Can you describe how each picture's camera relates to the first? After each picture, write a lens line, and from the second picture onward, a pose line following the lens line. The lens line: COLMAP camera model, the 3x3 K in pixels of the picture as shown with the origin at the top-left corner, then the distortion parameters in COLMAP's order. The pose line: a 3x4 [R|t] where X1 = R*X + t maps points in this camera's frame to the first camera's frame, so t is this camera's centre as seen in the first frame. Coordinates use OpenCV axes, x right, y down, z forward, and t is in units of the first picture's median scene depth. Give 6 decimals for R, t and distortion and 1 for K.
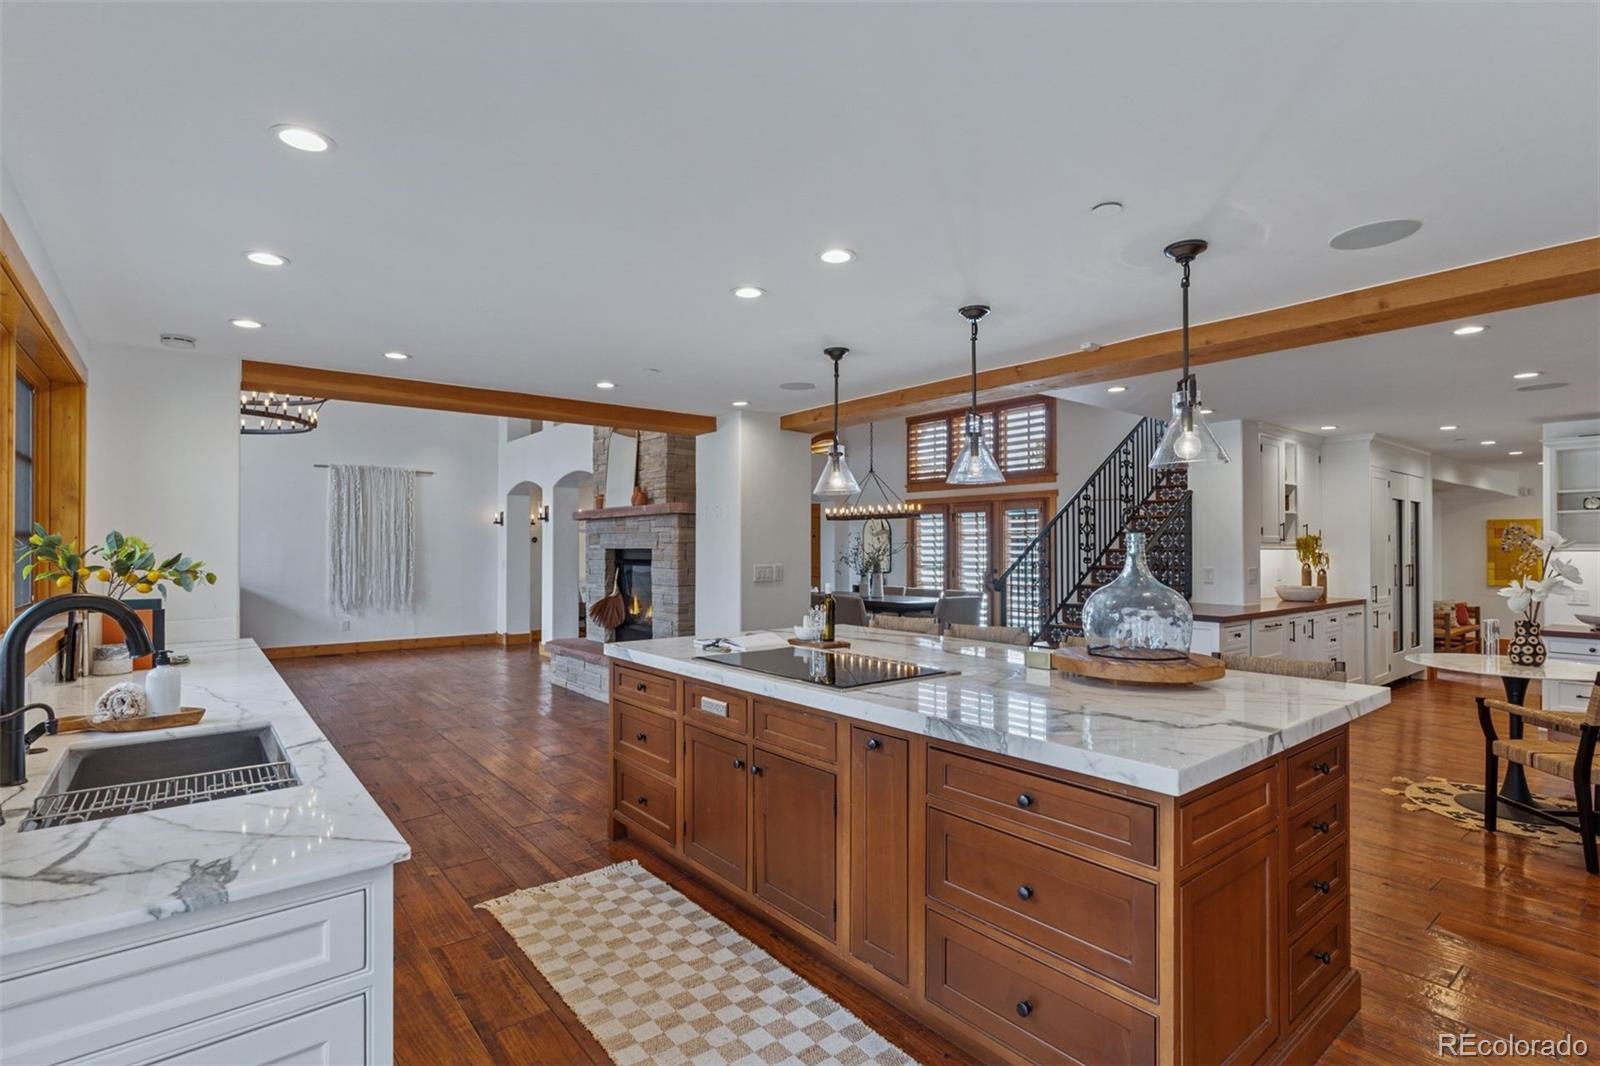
lens RADIAL K [[768.9, 0, 800.6], [0, 768.9, 542.3], [0, 0, 1]] dist [0.001853, 0.000052]
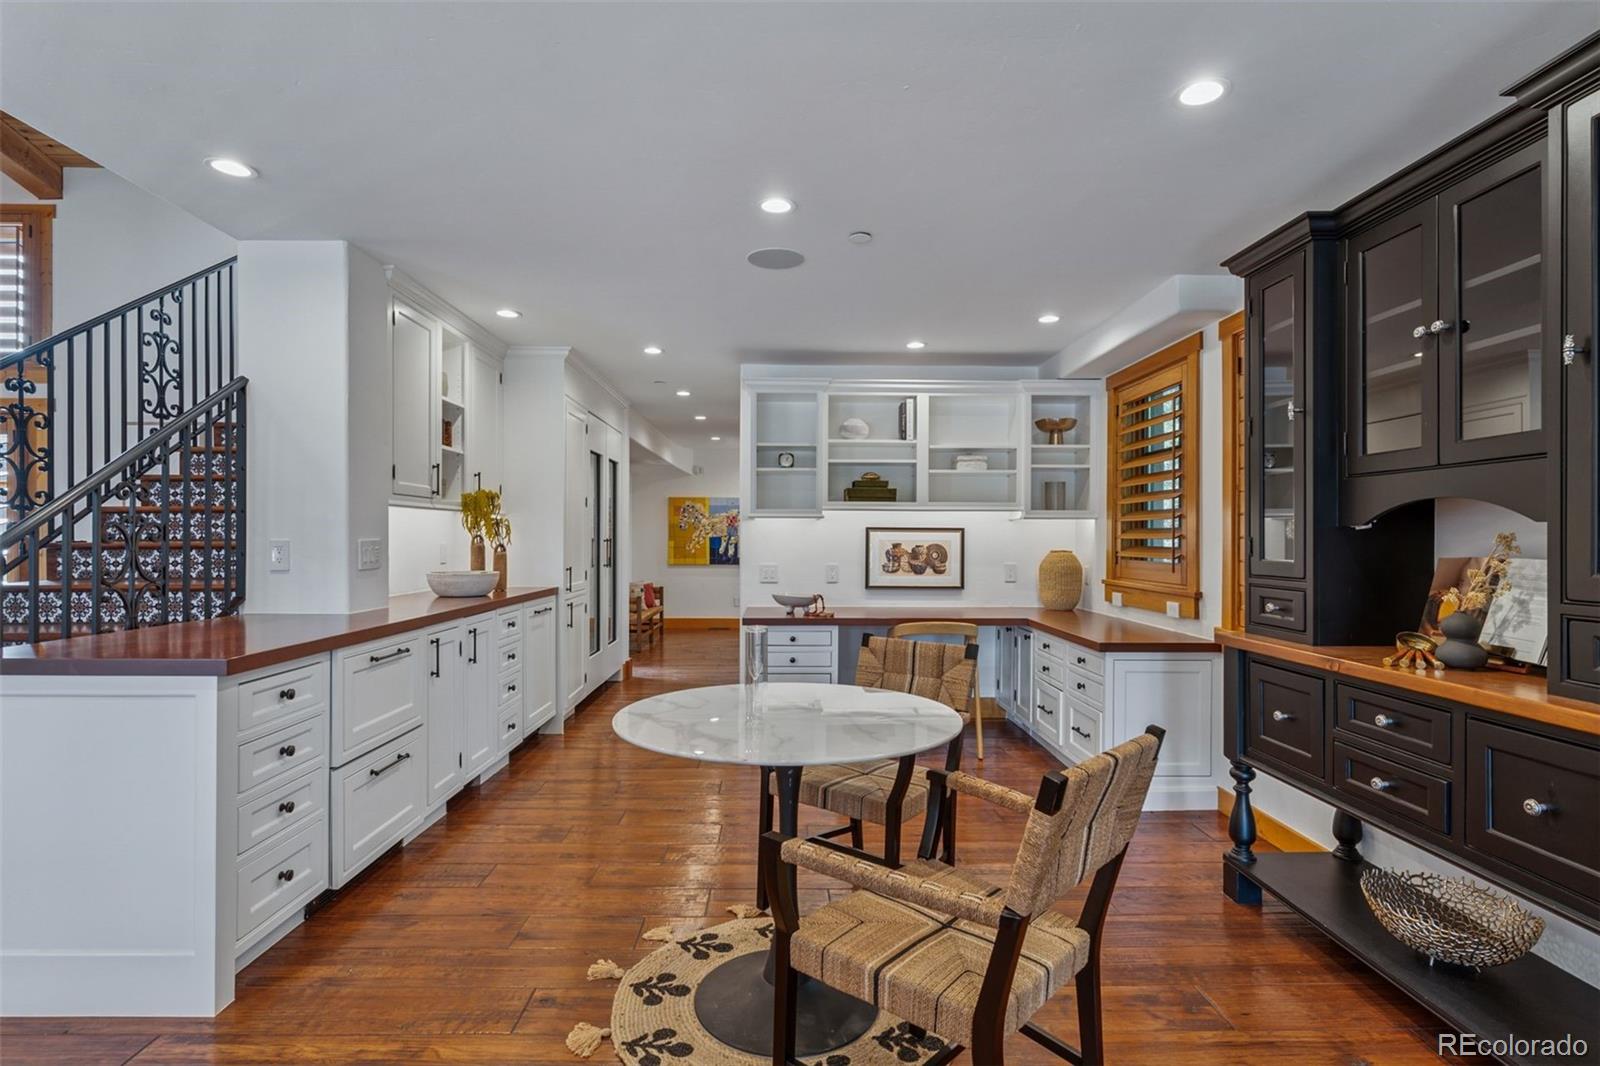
lens RADIAL K [[806.7, 0, 800.0], [0, 806.7, 533.0], [0, 0, 1]] dist [-0.002515, -0.000564]
pose [[0.612126, 0.004263, 0.790749, 0.296988], [-0.007507, 0.999972, 0.000420, 0.023480], [-0.790724, -0.006193, 0.612141, 0.388248]]
